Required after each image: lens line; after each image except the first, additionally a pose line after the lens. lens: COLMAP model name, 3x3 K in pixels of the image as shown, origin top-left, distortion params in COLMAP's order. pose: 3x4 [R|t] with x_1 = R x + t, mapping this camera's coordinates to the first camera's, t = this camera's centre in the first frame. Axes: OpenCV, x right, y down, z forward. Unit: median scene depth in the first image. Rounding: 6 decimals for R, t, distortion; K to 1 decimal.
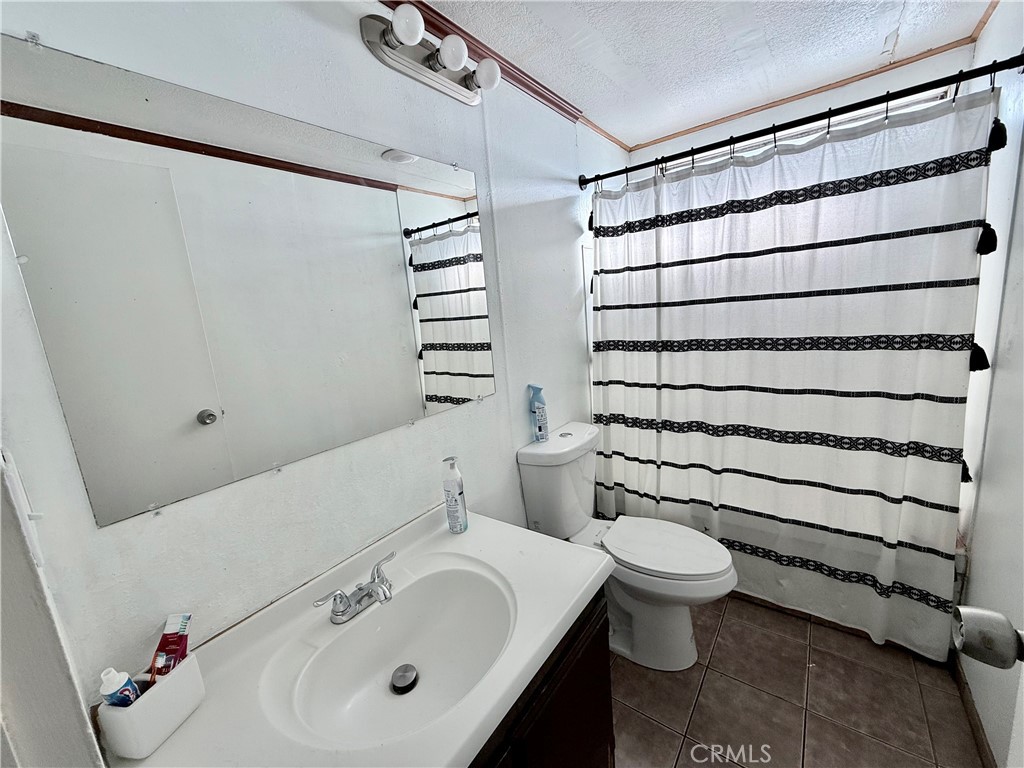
lens RADIAL K [[411.5, 0, 511.5], [0, 411.5, 383.9], [0, 0, 1]] dist [0.002391, -0.000421]
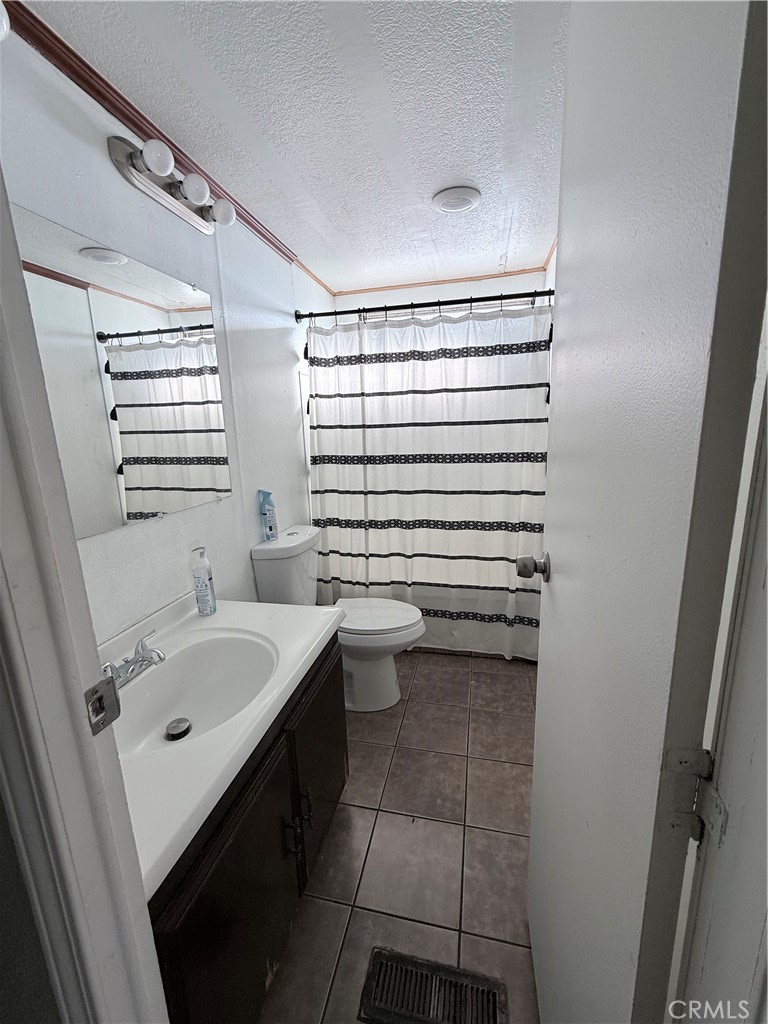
lens RADIAL K [[411.5, 0, 387.6], [0, 411.5, 512.8], [0, 0, 1]] dist [0.002391, -0.000421]
pose [[0.909927, -0.029402, 0.413725, -0.111430], [0.029856, 0.999540, 0.005371, 0.073112], [-0.413692, 0.007465, 0.910386, -0.179497]]
